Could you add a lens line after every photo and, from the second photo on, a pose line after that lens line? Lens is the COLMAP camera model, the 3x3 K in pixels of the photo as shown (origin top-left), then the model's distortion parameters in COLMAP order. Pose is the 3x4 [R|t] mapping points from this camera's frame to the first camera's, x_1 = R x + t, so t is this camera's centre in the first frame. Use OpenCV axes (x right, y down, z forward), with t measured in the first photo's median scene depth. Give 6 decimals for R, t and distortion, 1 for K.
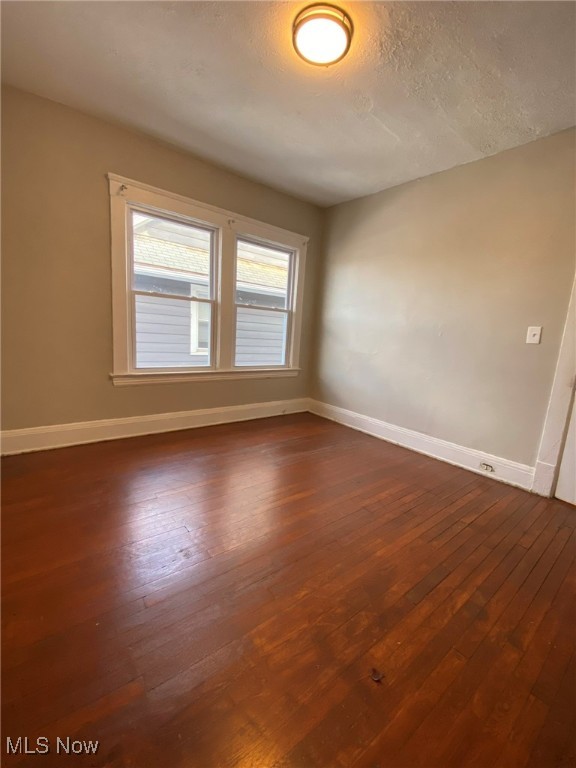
lens RADIAL K [[313.5, 0, 288.0], [0, 313.5, 384.0], [0, 0, 1]] dist [0.018217, -0.020607]
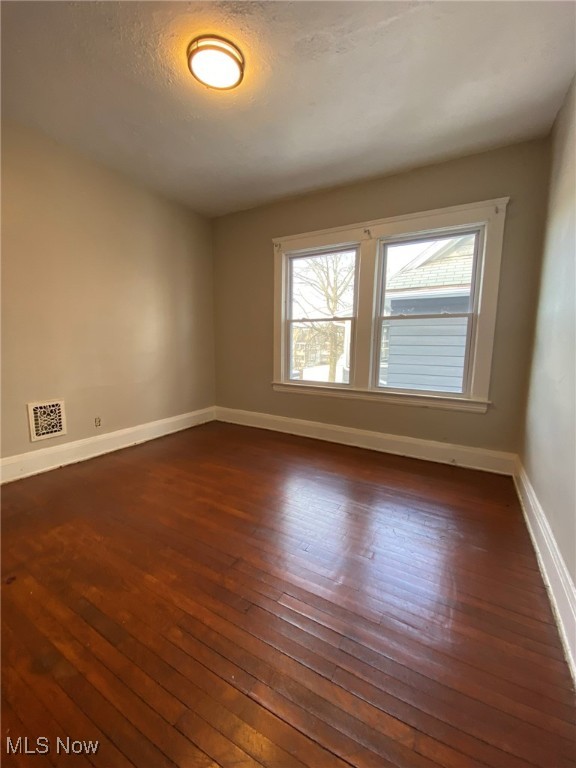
lens RADIAL K [[313.5, 0, 288.0], [0, 313.5, 384.0], [0, 0, 1]] dist [0.018217, -0.020607]
pose [[0.352349, 0.059854, -0.933953, 0.579294], [-0.143692, 0.989580, 0.009208, -0.035991], [0.924772, 0.130957, 0.357277, 0.453747]]
